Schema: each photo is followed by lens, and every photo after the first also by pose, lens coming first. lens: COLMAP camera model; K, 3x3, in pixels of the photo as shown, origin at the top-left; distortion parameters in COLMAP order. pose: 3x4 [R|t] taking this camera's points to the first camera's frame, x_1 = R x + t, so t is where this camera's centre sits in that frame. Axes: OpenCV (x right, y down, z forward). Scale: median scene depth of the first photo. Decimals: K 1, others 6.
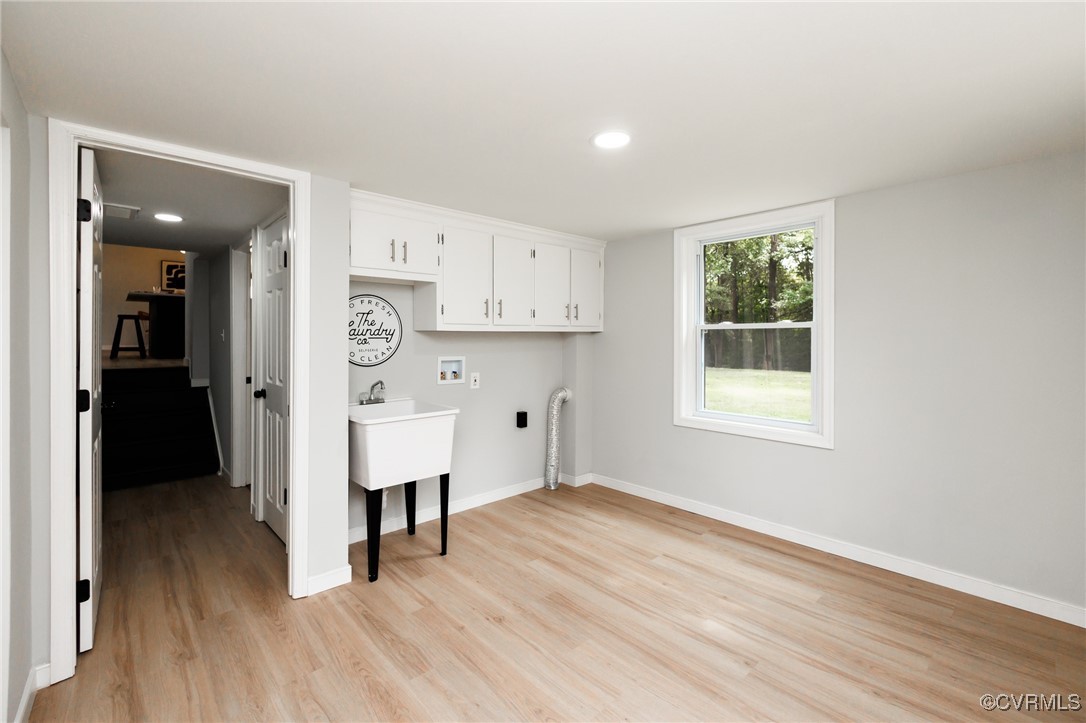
lens RADIAL K [[472.4, 0, 556.8], [0, 472.4, 342.5], [0, 0, 1]] dist [-0.012338, 0.000510]
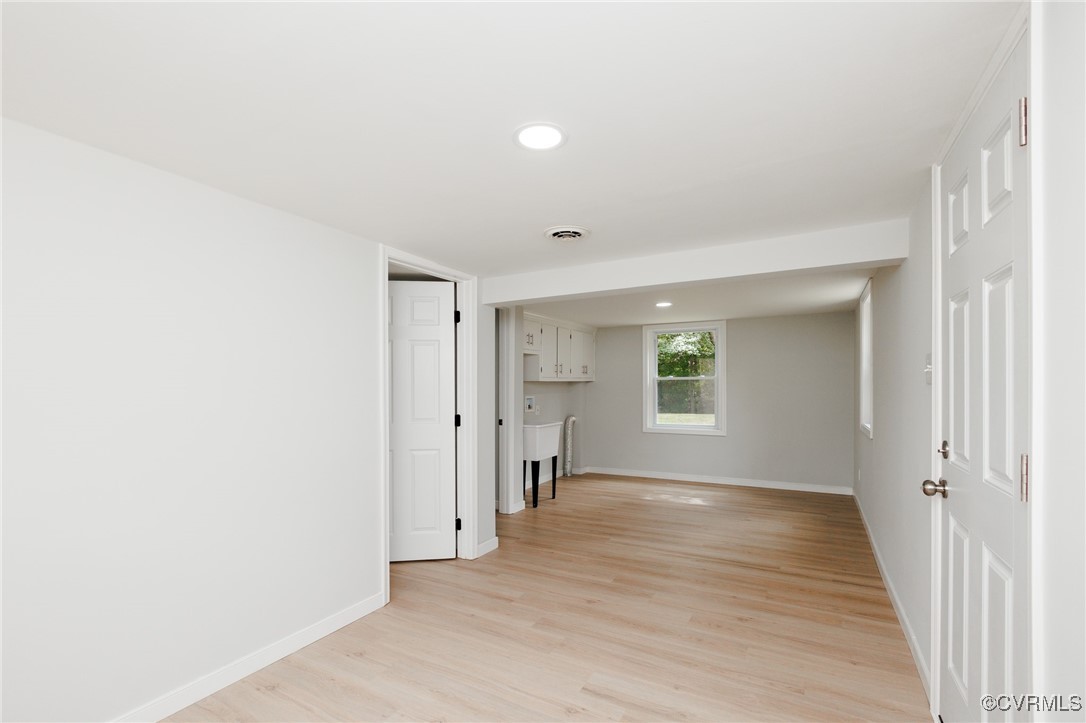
lens RADIAL K [[472.4, 0, 539.4], [0, 472.4, 383.9], [0, 0, 1]] dist [-0.012338, 0.000510]
pose [[0.959509, -0.005369, 0.281628, -0.660111], [0.010127, 0.999830, -0.015440, 0.012151], [-0.281497, 0.017667, 0.959399, -0.652193]]
